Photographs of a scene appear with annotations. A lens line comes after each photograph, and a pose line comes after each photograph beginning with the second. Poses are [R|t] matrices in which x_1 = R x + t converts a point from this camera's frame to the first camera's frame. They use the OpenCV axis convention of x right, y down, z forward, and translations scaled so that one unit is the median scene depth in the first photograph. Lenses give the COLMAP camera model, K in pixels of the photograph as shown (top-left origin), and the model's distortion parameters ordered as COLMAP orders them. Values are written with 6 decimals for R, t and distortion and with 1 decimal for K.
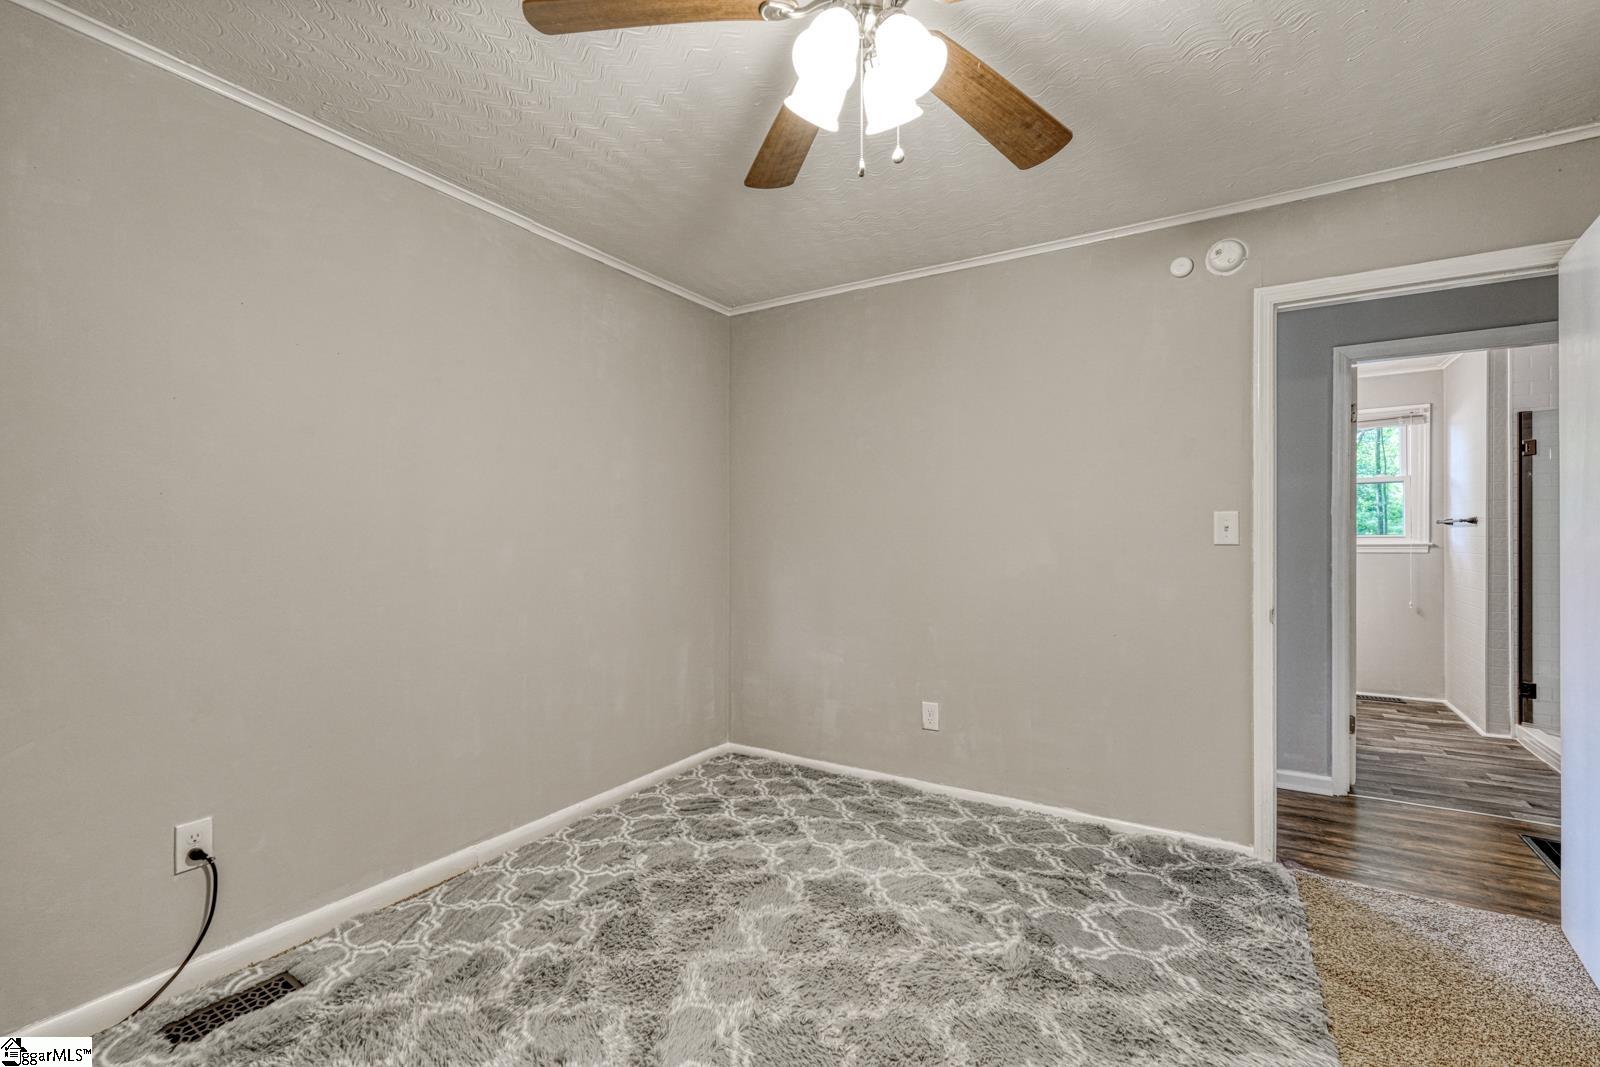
lens RADIAL K [[705.7, 0, 797.6], [0, 705.7, 535.1], [0, 0, 1]] dist [0.003776, 0.001143]
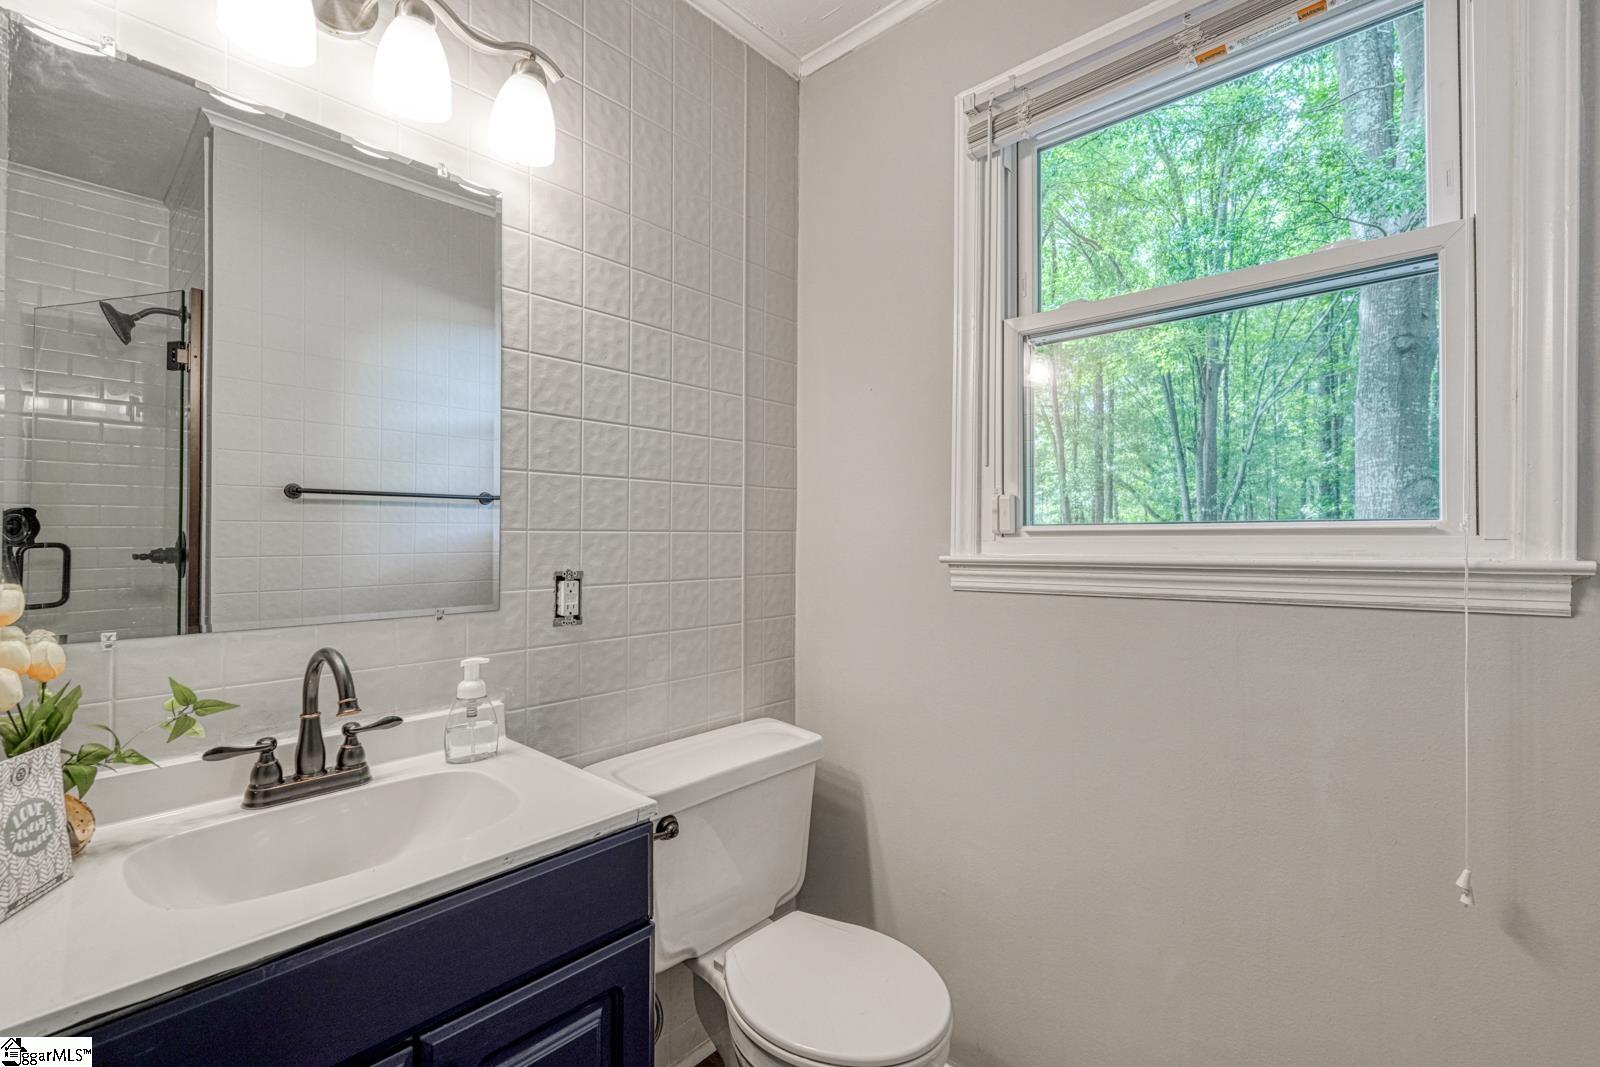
lens RADIAL K [[705.7, 0, 804.2], [0, 705.7, 537.2], [0, 0, 1]] dist [0.003776, 0.001143]
pose [[0.985217, -0.000098, -0.171309, 0.844447], [-0.000331, 0.999997, -0.002479, 0.006117], [0.171309, 0.002499, 0.985214, 0.911879]]
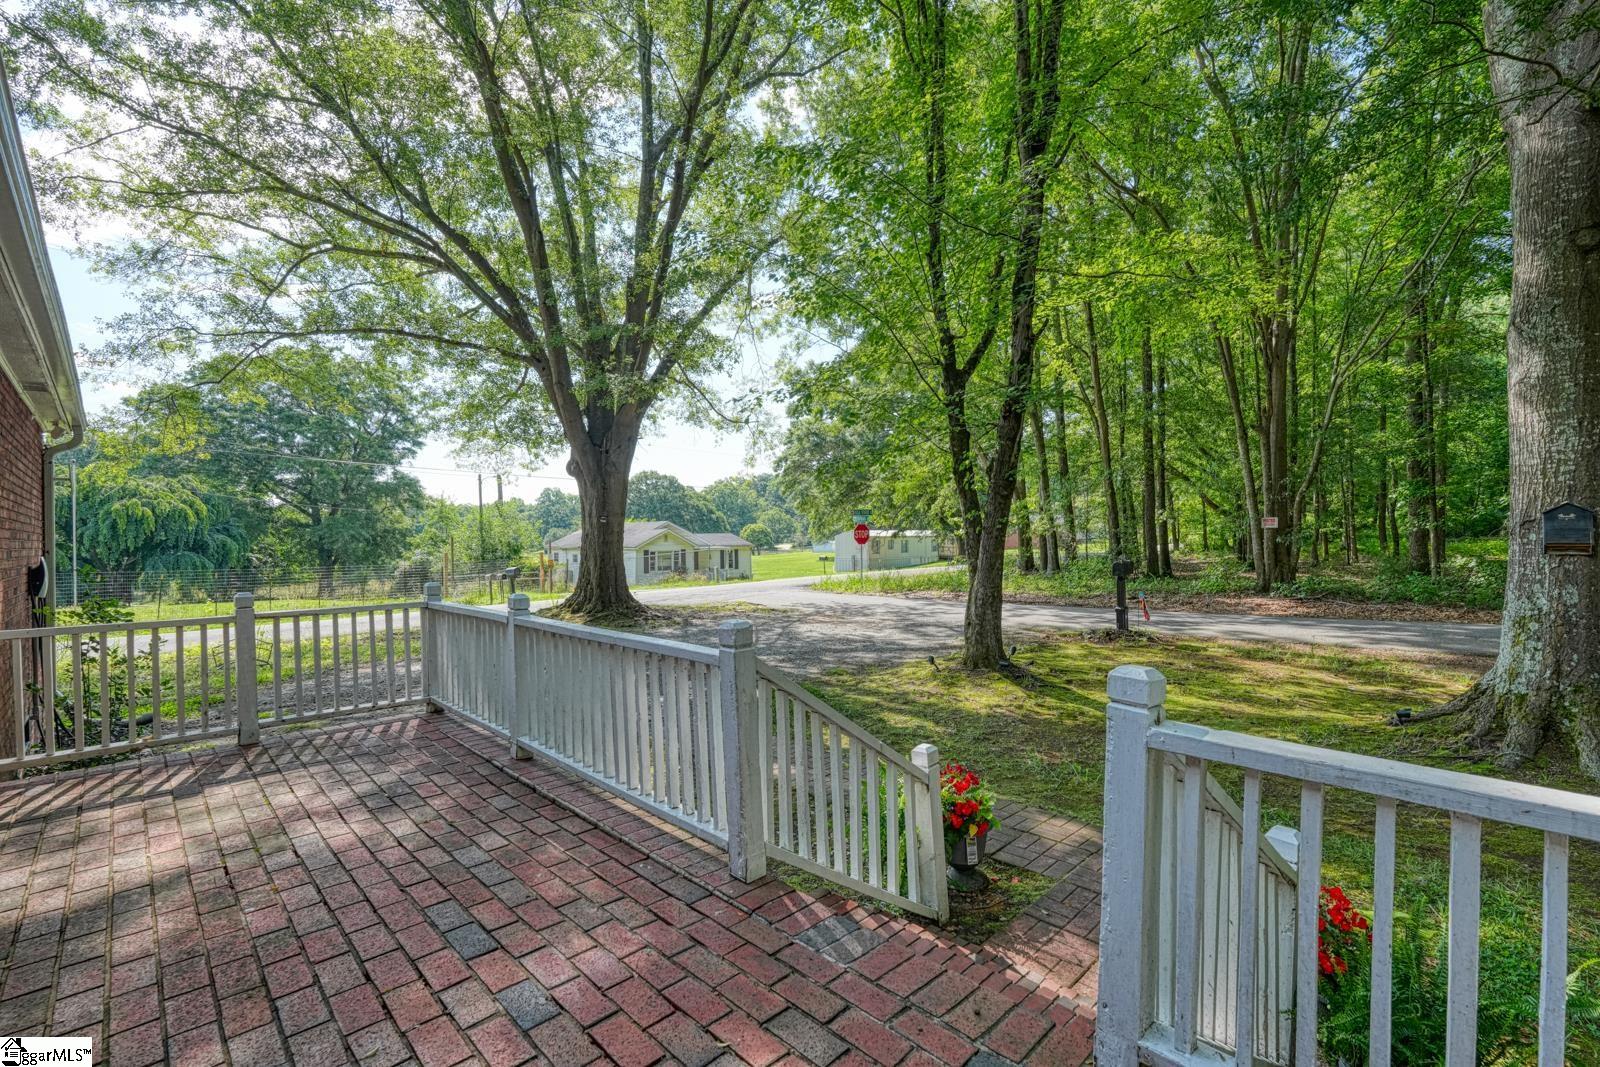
lens RADIAL K [[705.7, 0, 805.4], [0, 705.7, 528.5], [0, 0, 1]] dist [0.003776, 0.001143]
pose [[0.972619, -0.012097, -0.232091, 0.985946], [0.009651, 0.999885, -0.011669, 0.013970], [0.232206, 0.009110, 0.972624, 1.412875]]
